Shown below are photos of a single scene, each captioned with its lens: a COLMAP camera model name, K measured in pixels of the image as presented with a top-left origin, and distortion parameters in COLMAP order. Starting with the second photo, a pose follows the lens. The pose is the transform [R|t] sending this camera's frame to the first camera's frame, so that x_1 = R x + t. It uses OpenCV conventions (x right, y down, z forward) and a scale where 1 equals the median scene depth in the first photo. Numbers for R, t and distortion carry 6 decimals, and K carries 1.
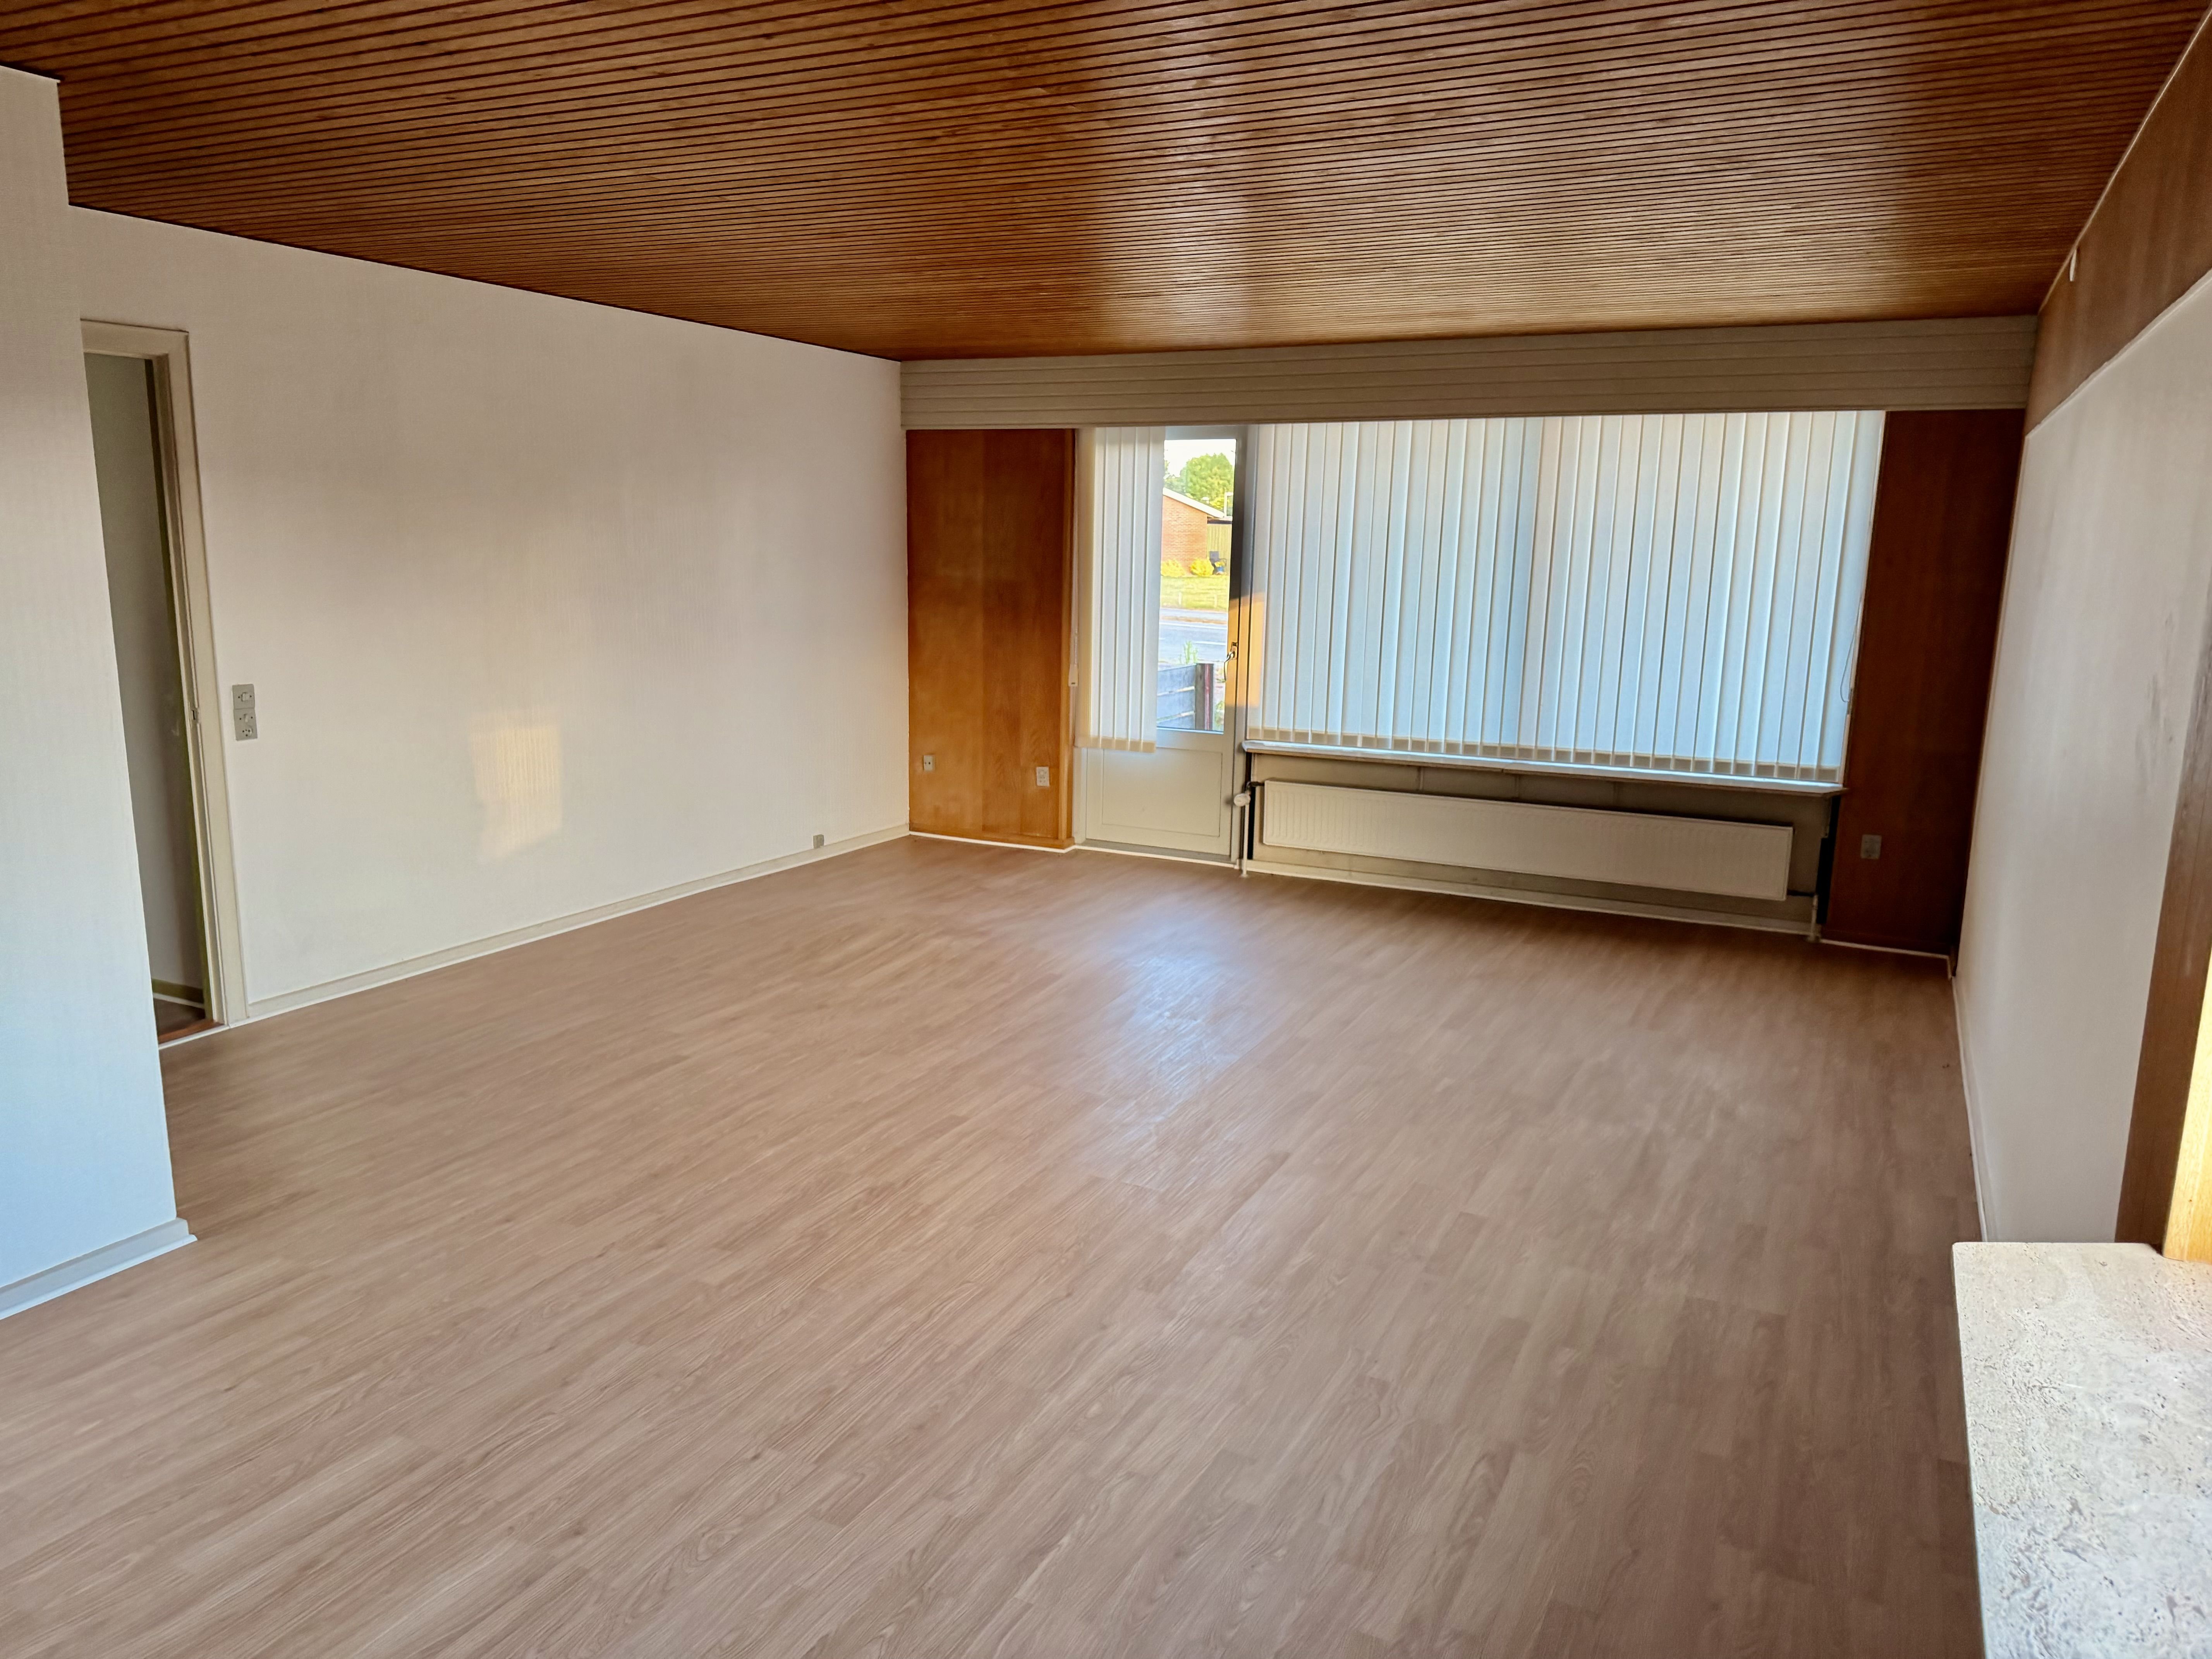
lens RADIAL K [[1550.5, 0, 1081.6], [0, 1550.5, 827.2], [0, 0, 1]] dist [0.040199, -0.061428]
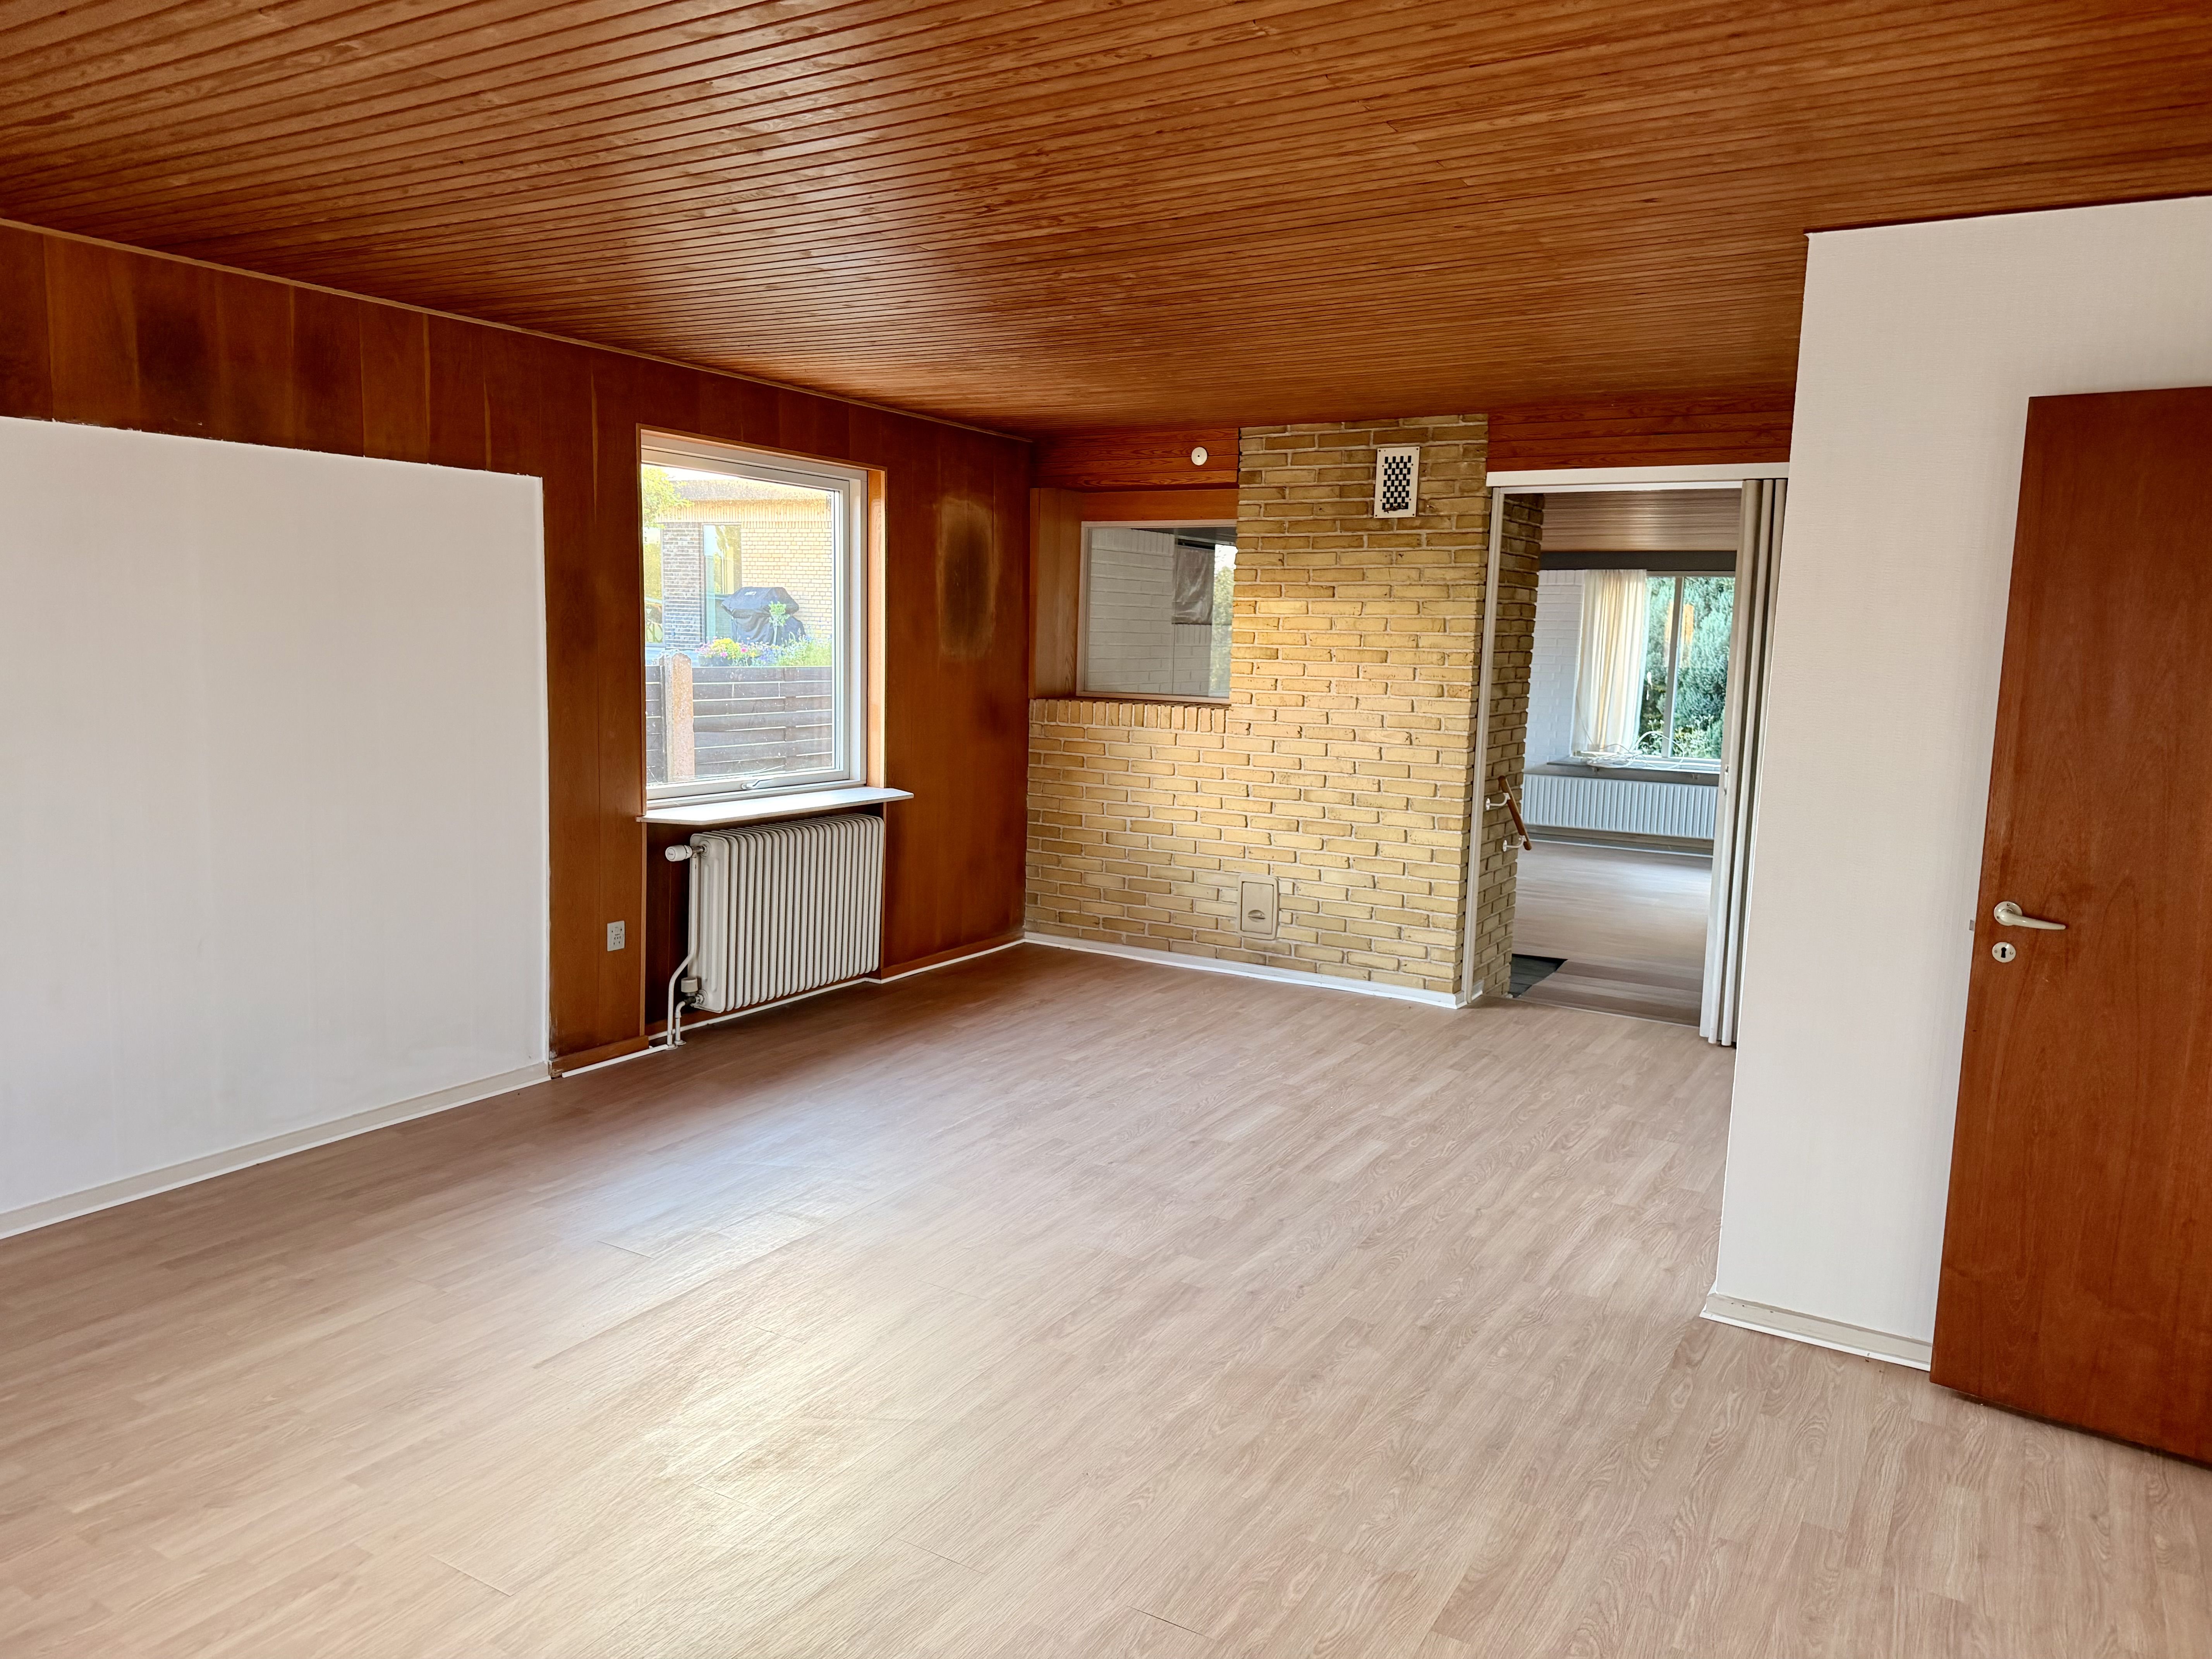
lens RADIAL K [[1550.5, 0, 1081.6], [0, 1550.5, 827.2], [0, 0, 1]] dist [0.040199, -0.061428]
pose [[-0.996185, -0.046049, 0.074134, -0.122960], [-0.021248, 0.951875, 0.305749, -0.196871], [-0.084645, 0.303008, -0.949222, 1.073744]]
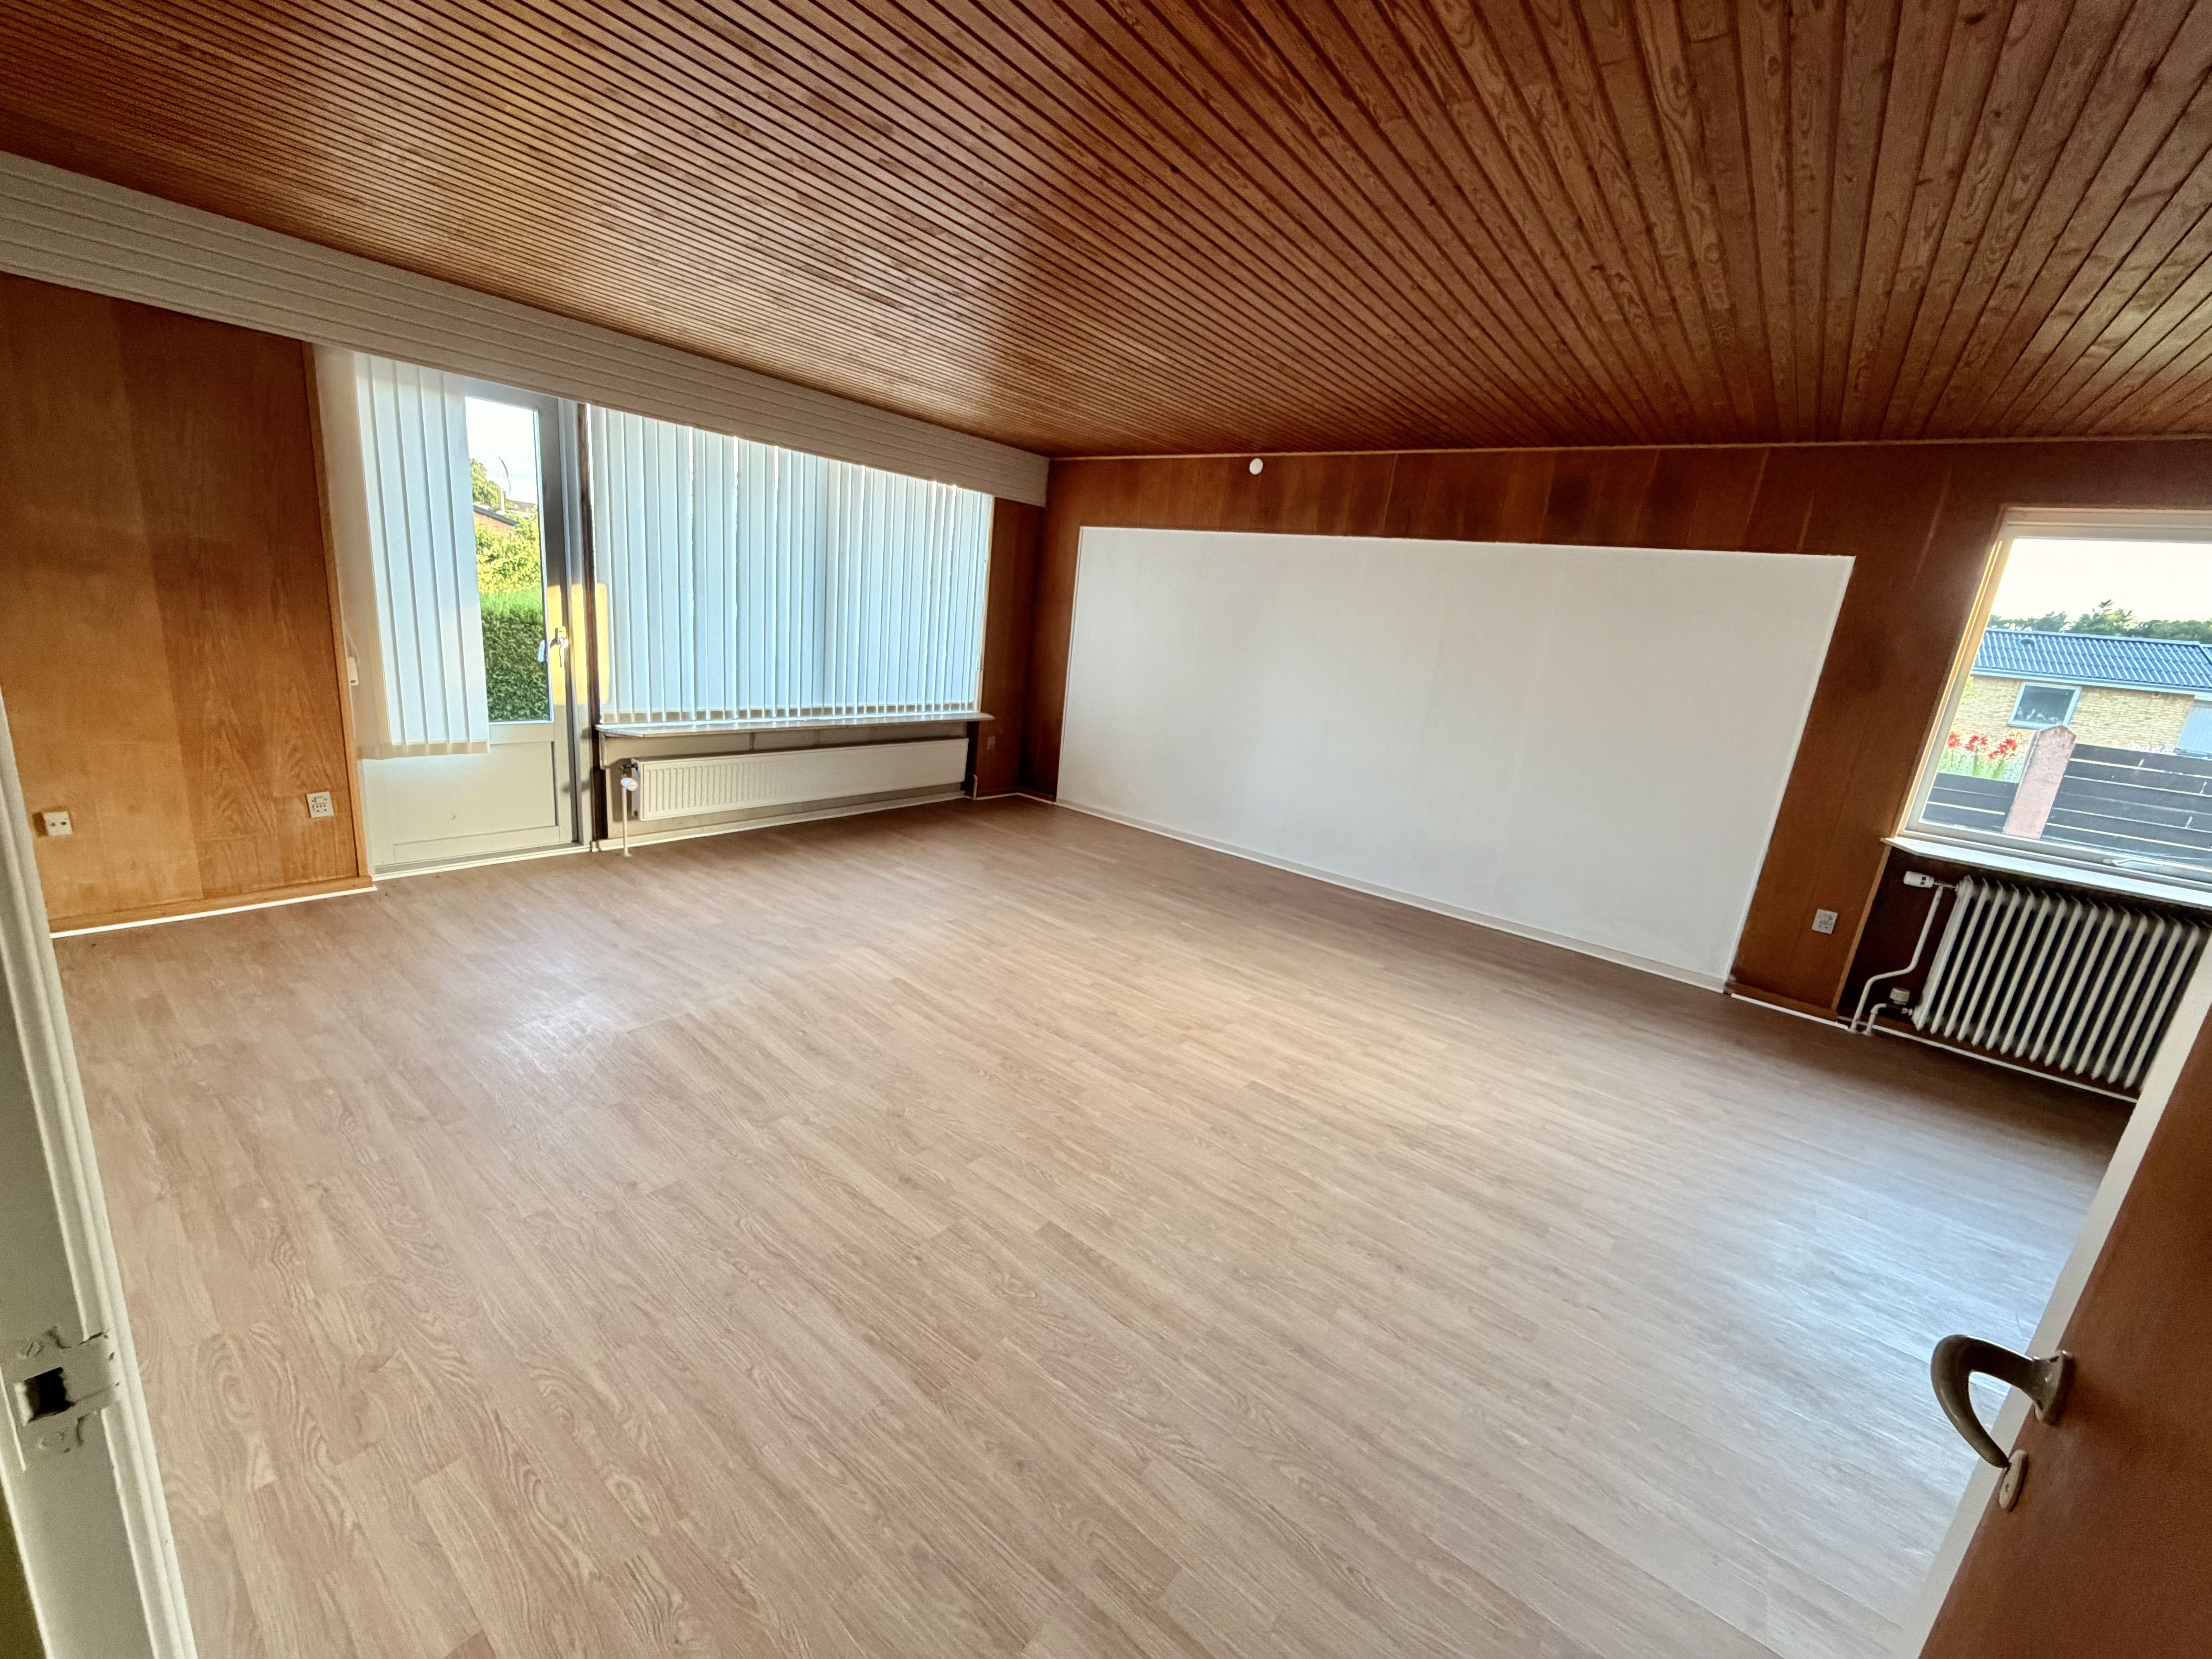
lens RADIAL K [[887.1, 0, 1113.5], [0, 887.1, 838.6], [0, 0, 1]] dist [-0.002434, -0.000215]
pose [[0.186497, -0.245698, 0.951237, -0.479393], [0.079252, 0.968831, 0.234705, -0.112960], [-0.979254, 0.031615, 0.200156, 0.658059]]
